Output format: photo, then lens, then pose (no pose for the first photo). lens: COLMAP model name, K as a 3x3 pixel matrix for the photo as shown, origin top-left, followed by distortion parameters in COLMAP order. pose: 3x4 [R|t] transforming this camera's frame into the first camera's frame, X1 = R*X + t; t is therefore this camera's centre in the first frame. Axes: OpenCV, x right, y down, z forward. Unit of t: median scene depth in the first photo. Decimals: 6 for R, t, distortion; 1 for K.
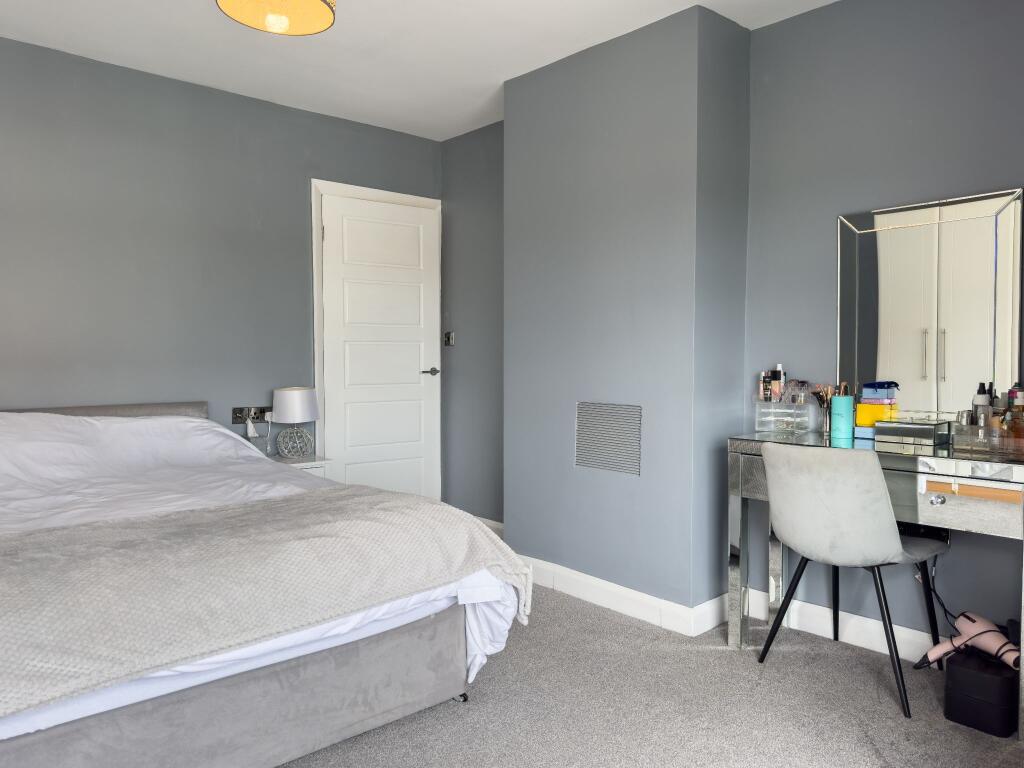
lens RADIAL K [[728.4, 0, 507.9], [0, 728.4, 366.2], [0, 0, 1]] dist [-0.005725, 0.000556]
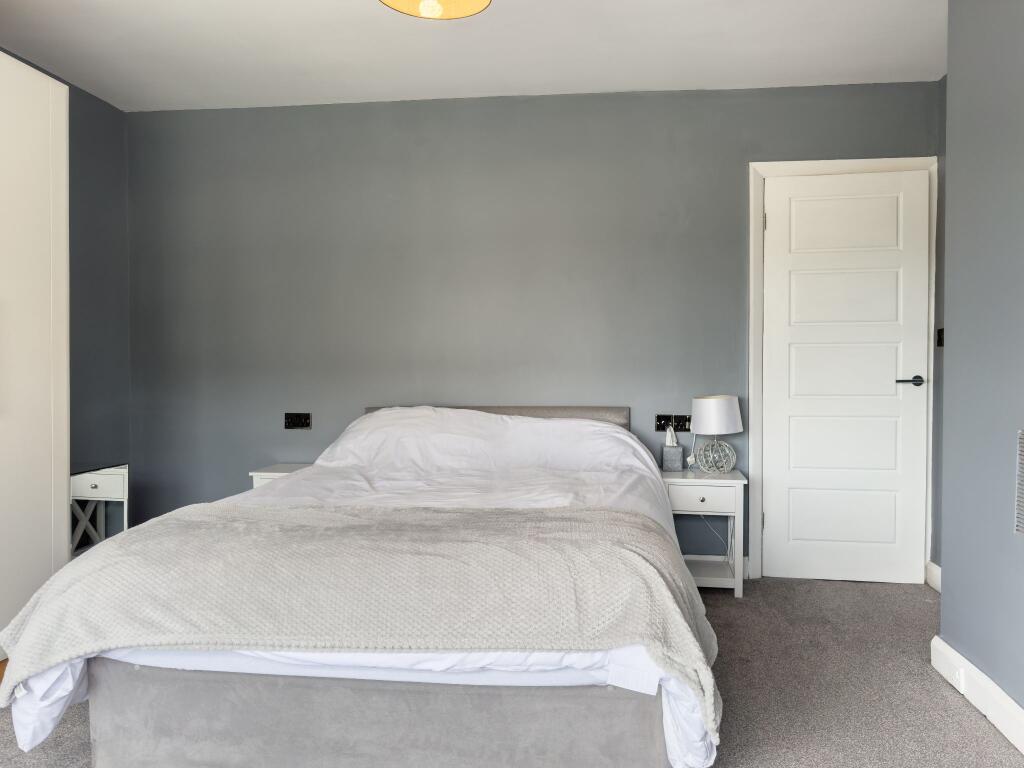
lens RADIAL K [[718.5, 0, 517.2], [0, 718.5, 375.3], [0, 0, 1]] dist [0.039413, -0.111518]
pose [[0.676614, 0.006187, -0.736311, 0.249722], [-0.007956, 0.999968, 0.001092, 0.005692], [0.736294, 0.005119, 0.676642, 0.255861]]
